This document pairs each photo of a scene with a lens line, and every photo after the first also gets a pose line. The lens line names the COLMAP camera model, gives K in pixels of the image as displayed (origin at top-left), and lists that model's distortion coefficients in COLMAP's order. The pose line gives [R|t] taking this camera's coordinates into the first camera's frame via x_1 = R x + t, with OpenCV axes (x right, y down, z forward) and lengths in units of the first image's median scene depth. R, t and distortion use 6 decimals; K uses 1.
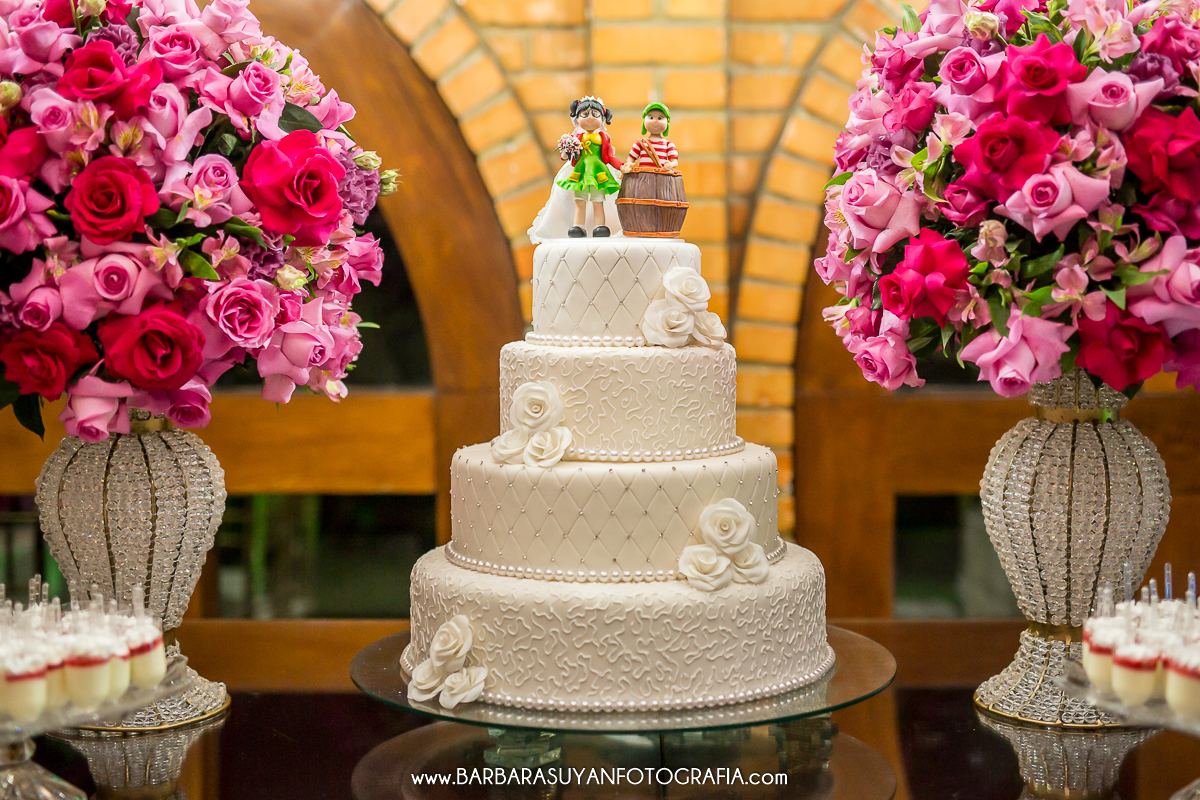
lens RADIAL K [[2156.0, 0, 603.3], [0, 2156.0, 471.2], [0, 0, 1]] dist [0.040807, 0.099947]
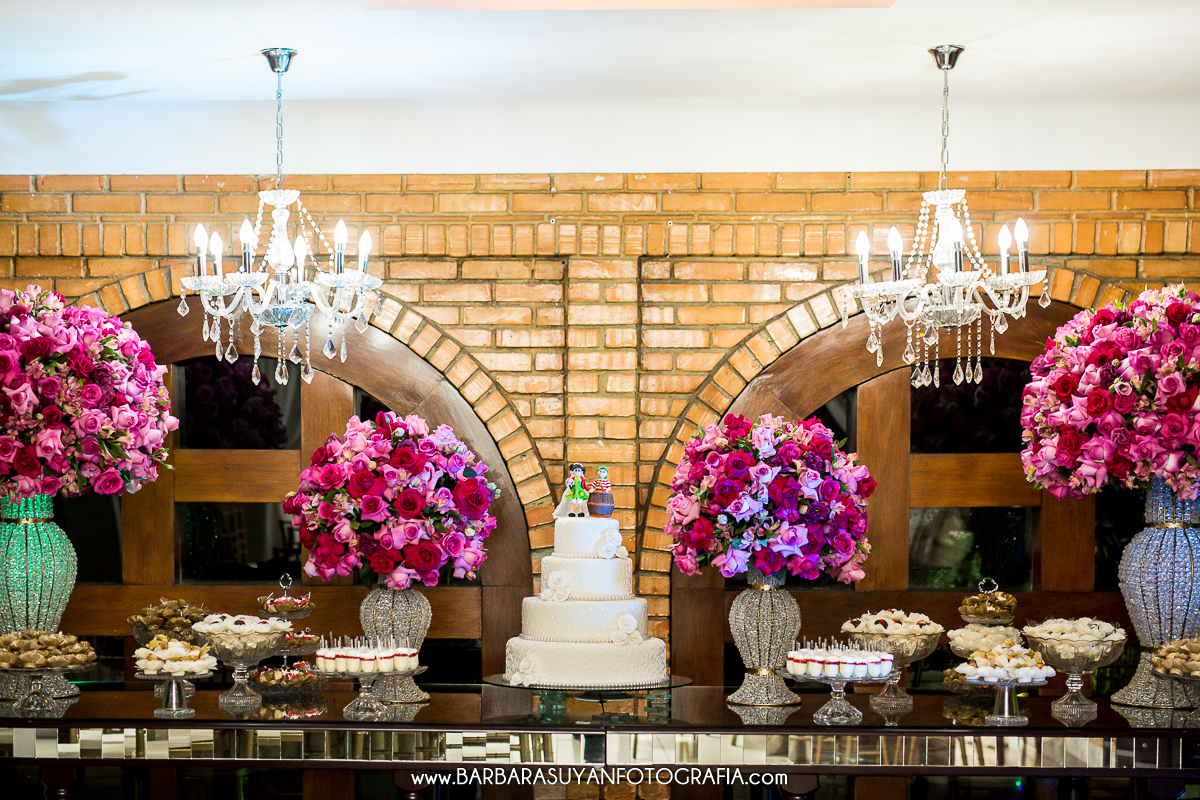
lens RADIAL K [[2156.0, 0, 603.3], [0, 2156.0, 471.2], [0, 0, 1]] dist [0.040807, 0.099947]
pose [[0.999482, 0.013285, 0.029318, -0.056239], [-0.010003, 0.993949, -0.109384, 0.133598], [-0.030594, 0.109034, 0.993567, -1.755189]]
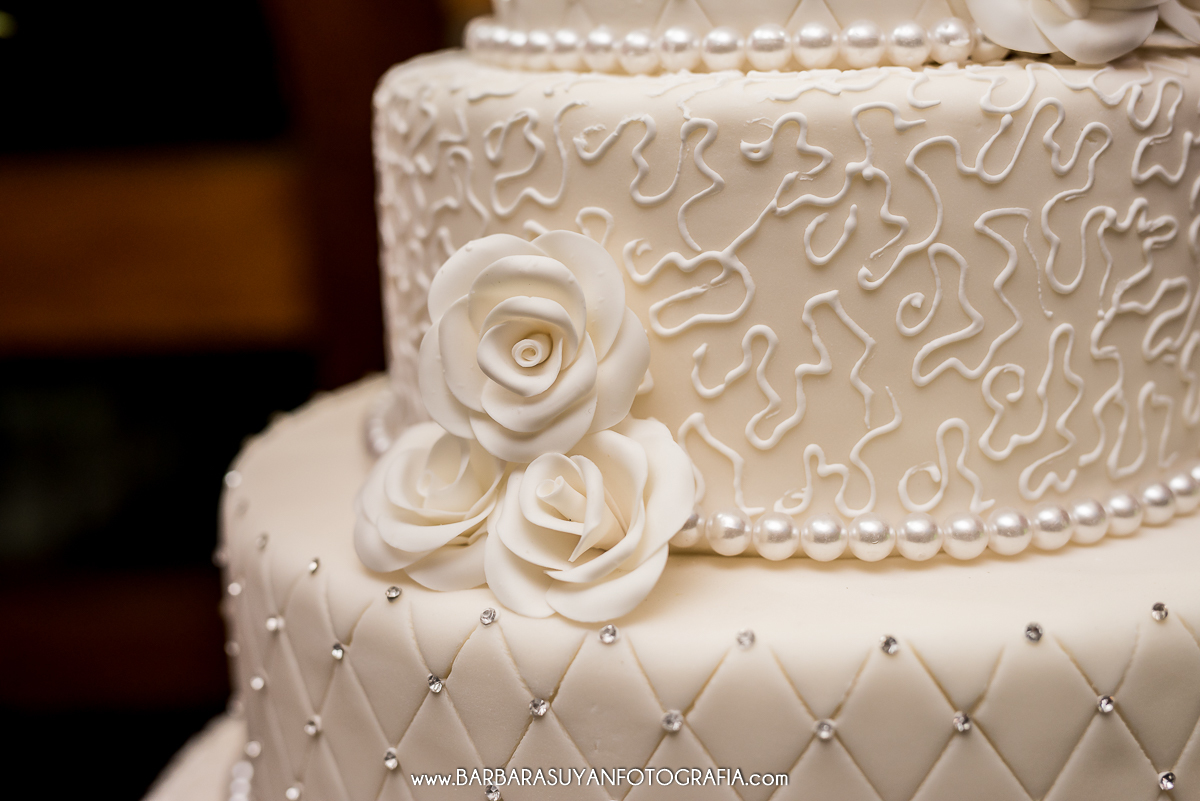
lens RADIAL K [[1680.7, 0, 600.0], [0, 1680.7, 400.5], [0, 0, 1]] dist [-0.000958, -0.006069]
pose [[0.998241, -0.040181, 0.043595, -0.031711], [0.033762, 0.989701, 0.139114, -0.048586], [-0.048736, -0.137397, 0.989316, 0.819304]]
